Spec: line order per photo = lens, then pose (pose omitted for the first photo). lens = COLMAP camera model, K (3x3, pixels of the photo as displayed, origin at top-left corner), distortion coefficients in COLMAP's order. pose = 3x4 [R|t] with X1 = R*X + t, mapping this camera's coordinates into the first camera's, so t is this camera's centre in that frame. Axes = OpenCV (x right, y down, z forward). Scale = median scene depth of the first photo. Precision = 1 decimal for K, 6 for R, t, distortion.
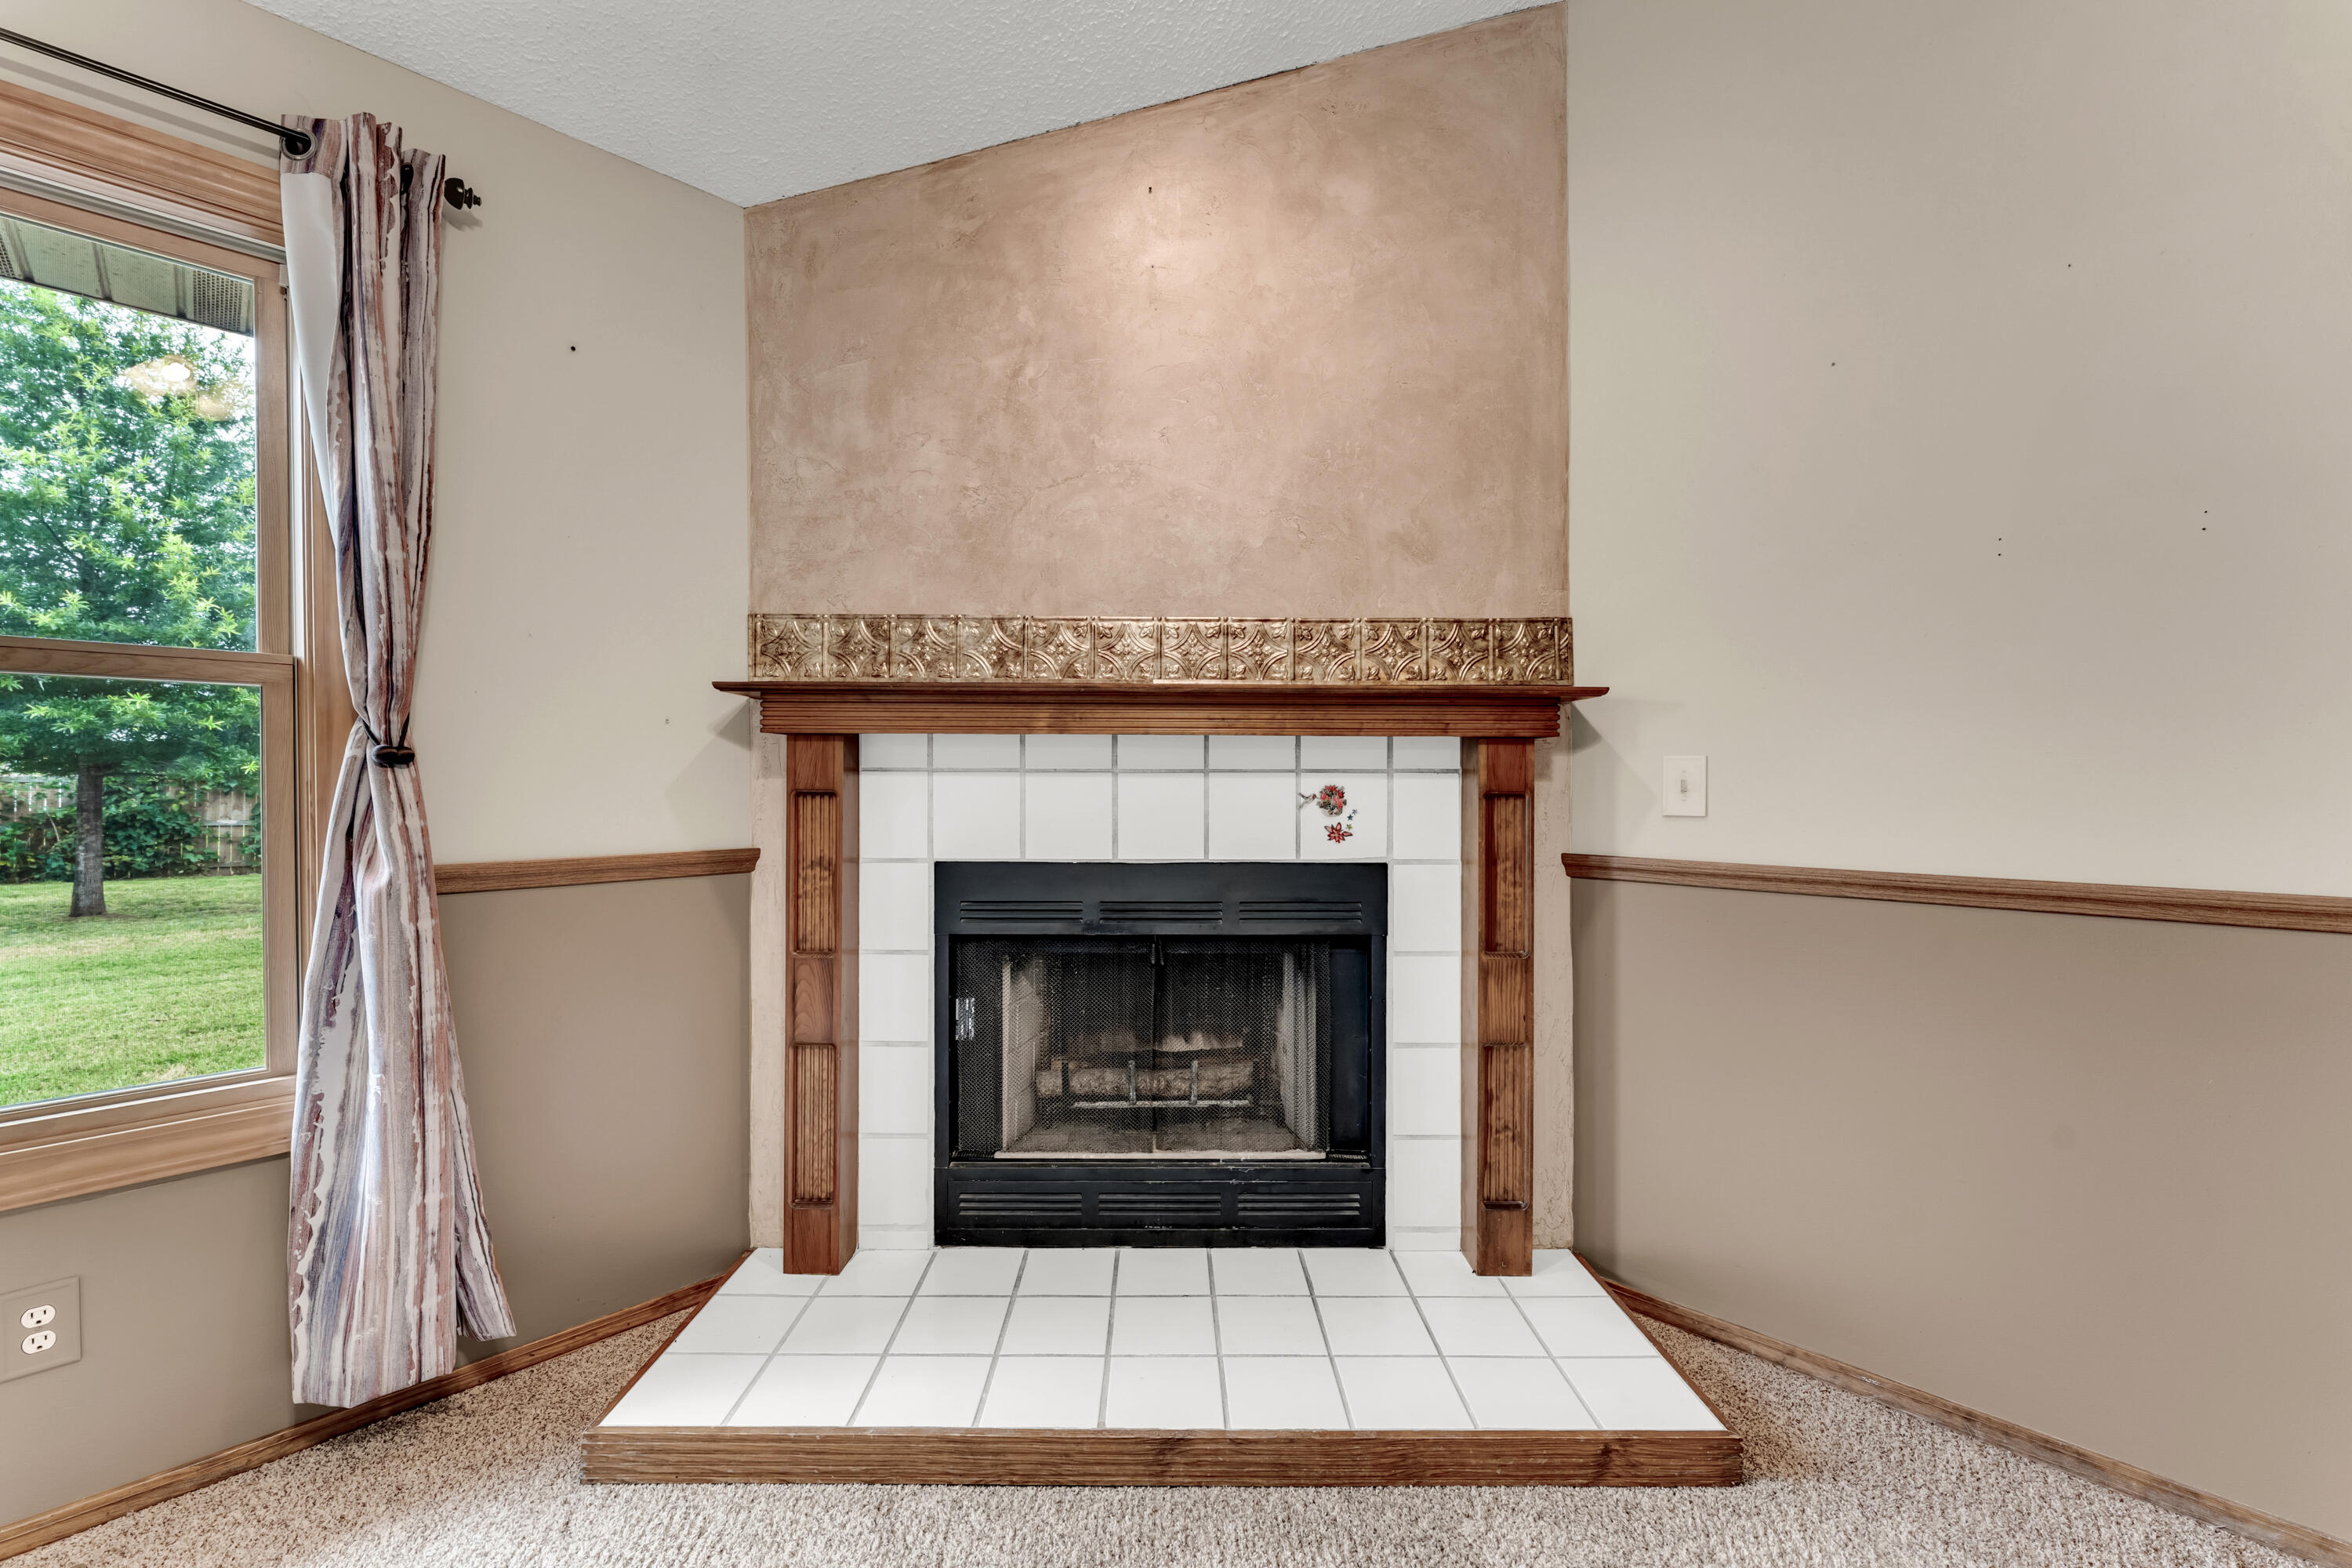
lens RADIAL K [[953.8, 0, 1171.0], [0, 953.8, 789.8], [0, 0, 1]] dist [-0.000099, 0.000020]
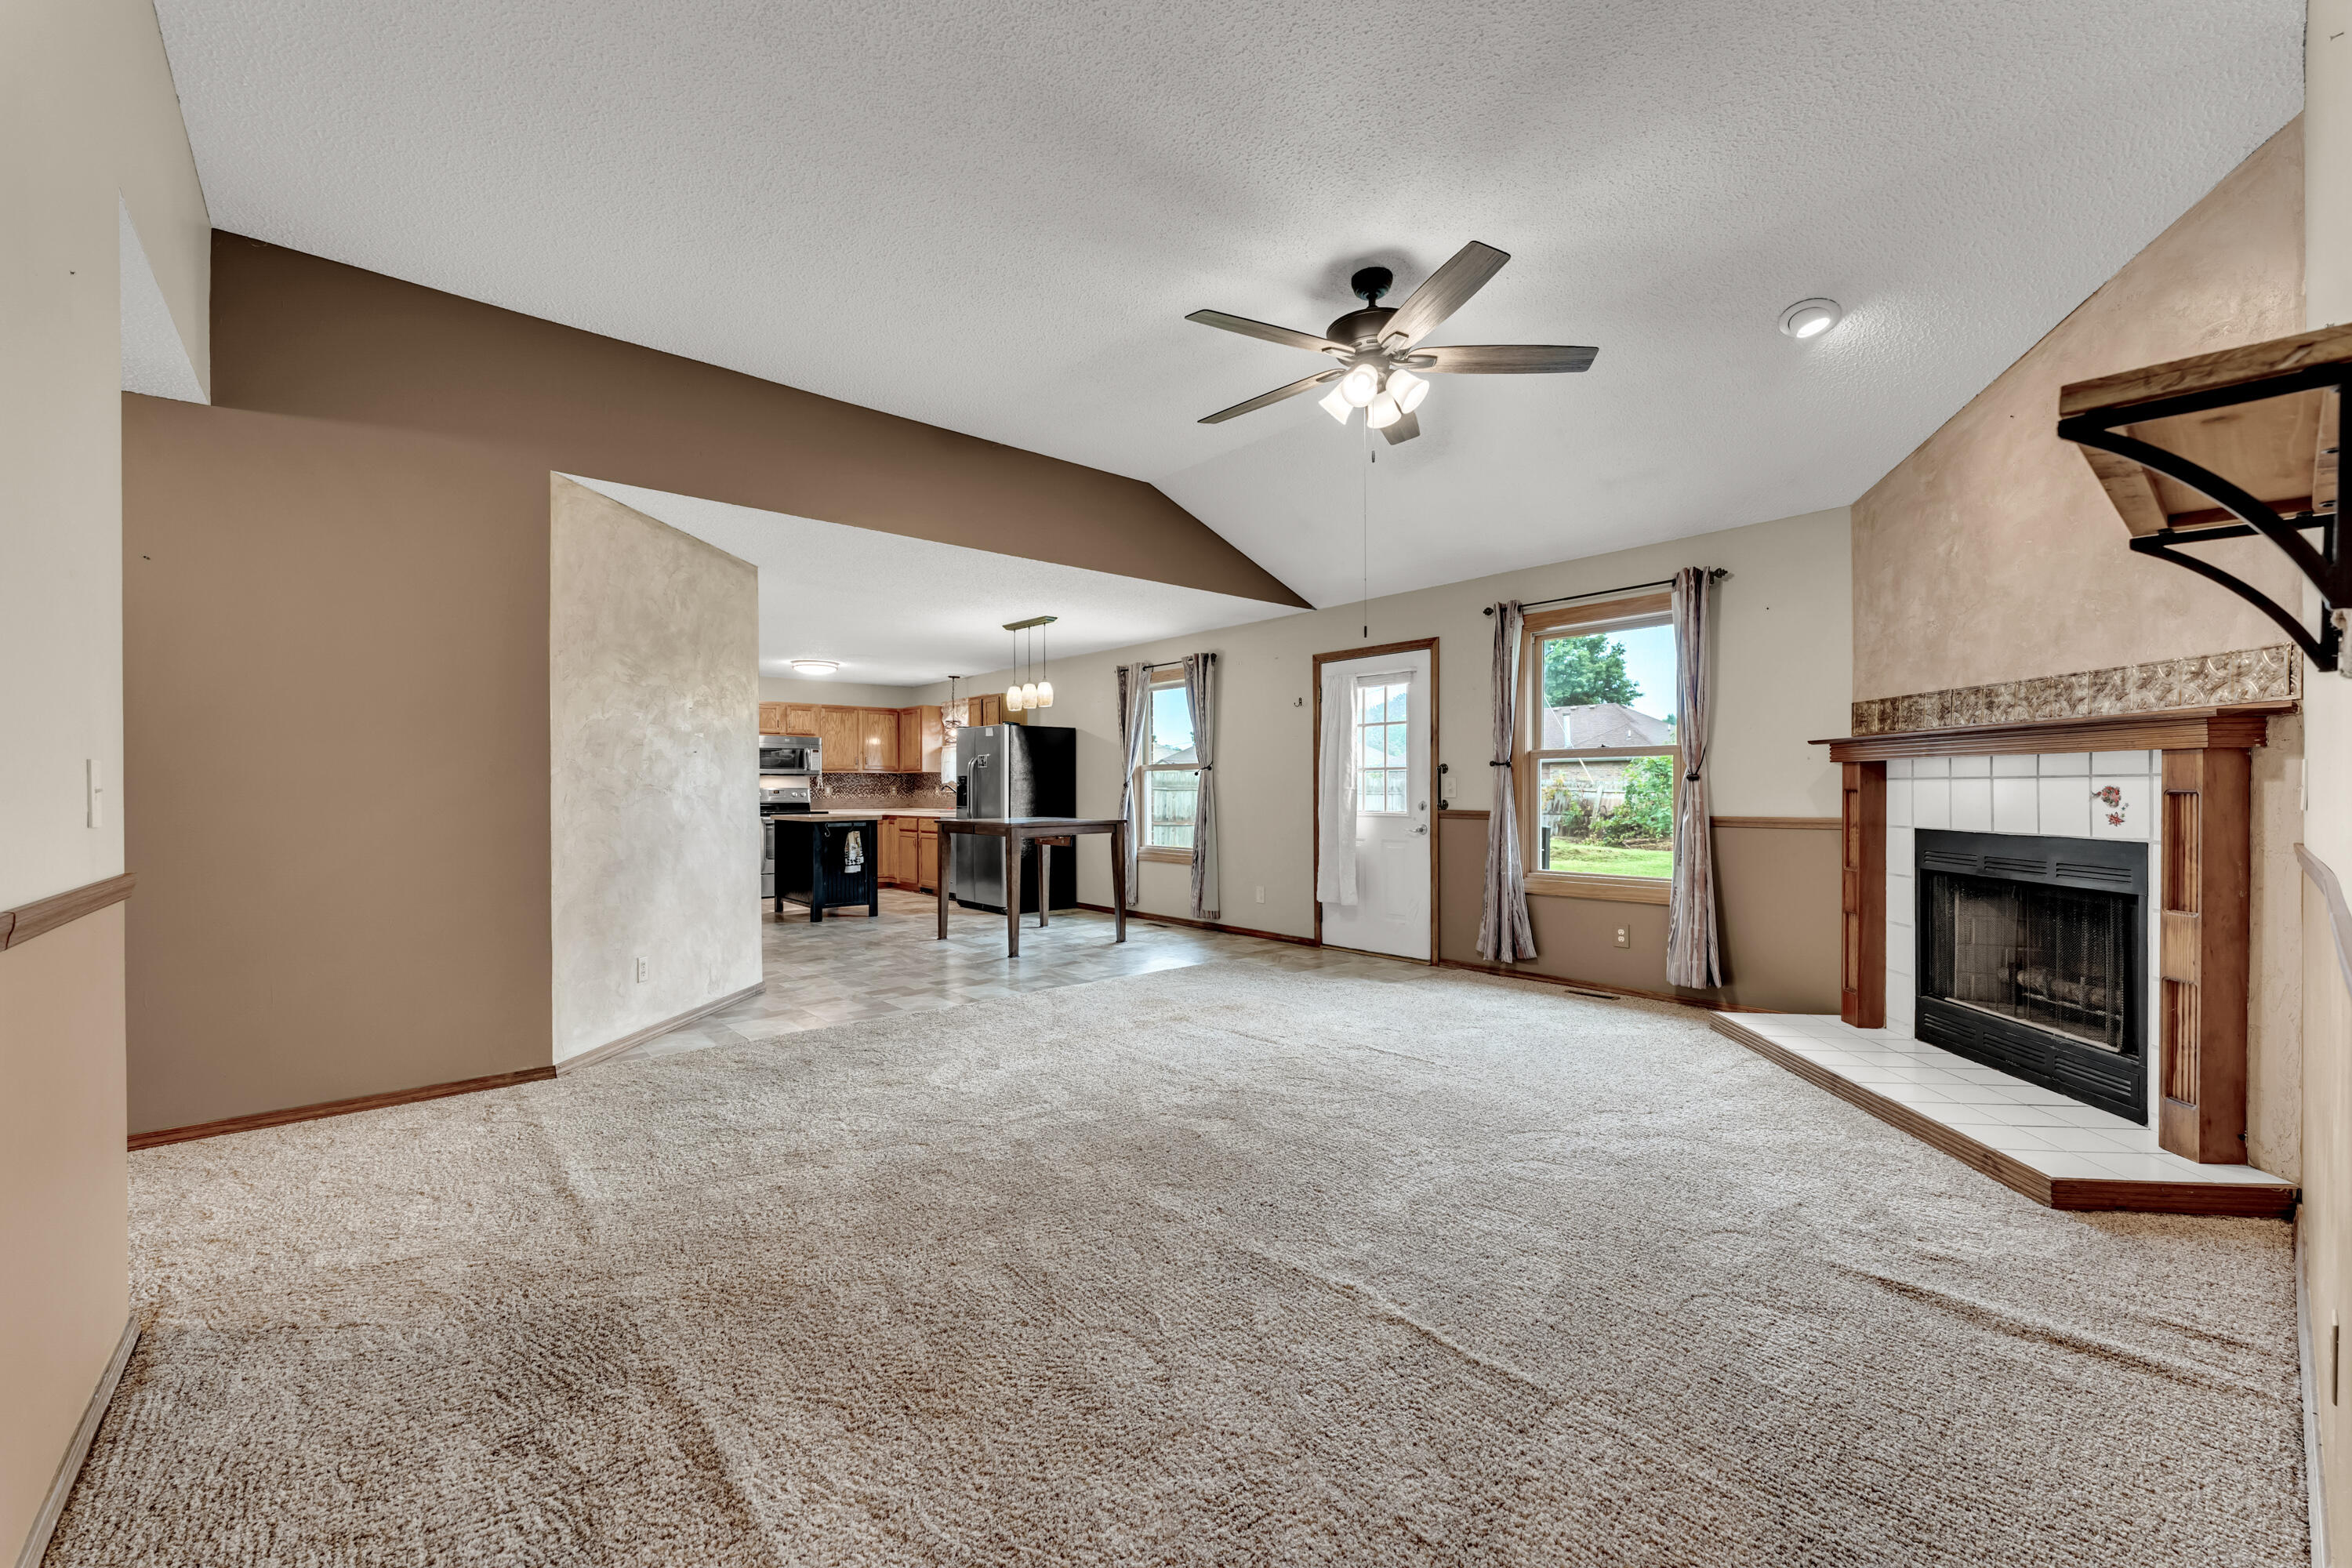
lens RADIAL K [[948.2, 0, 1176.0], [0, 948.2, 784.0], [0, 0, 1]] dist [-0.000098, 0.000257]
pose [[-0.080910, -0.007387, -0.996694, 1.686697], [-0.009748, 0.999931, -0.006620, 0.015470], [0.996674, 0.009181, -0.080976, -0.272216]]
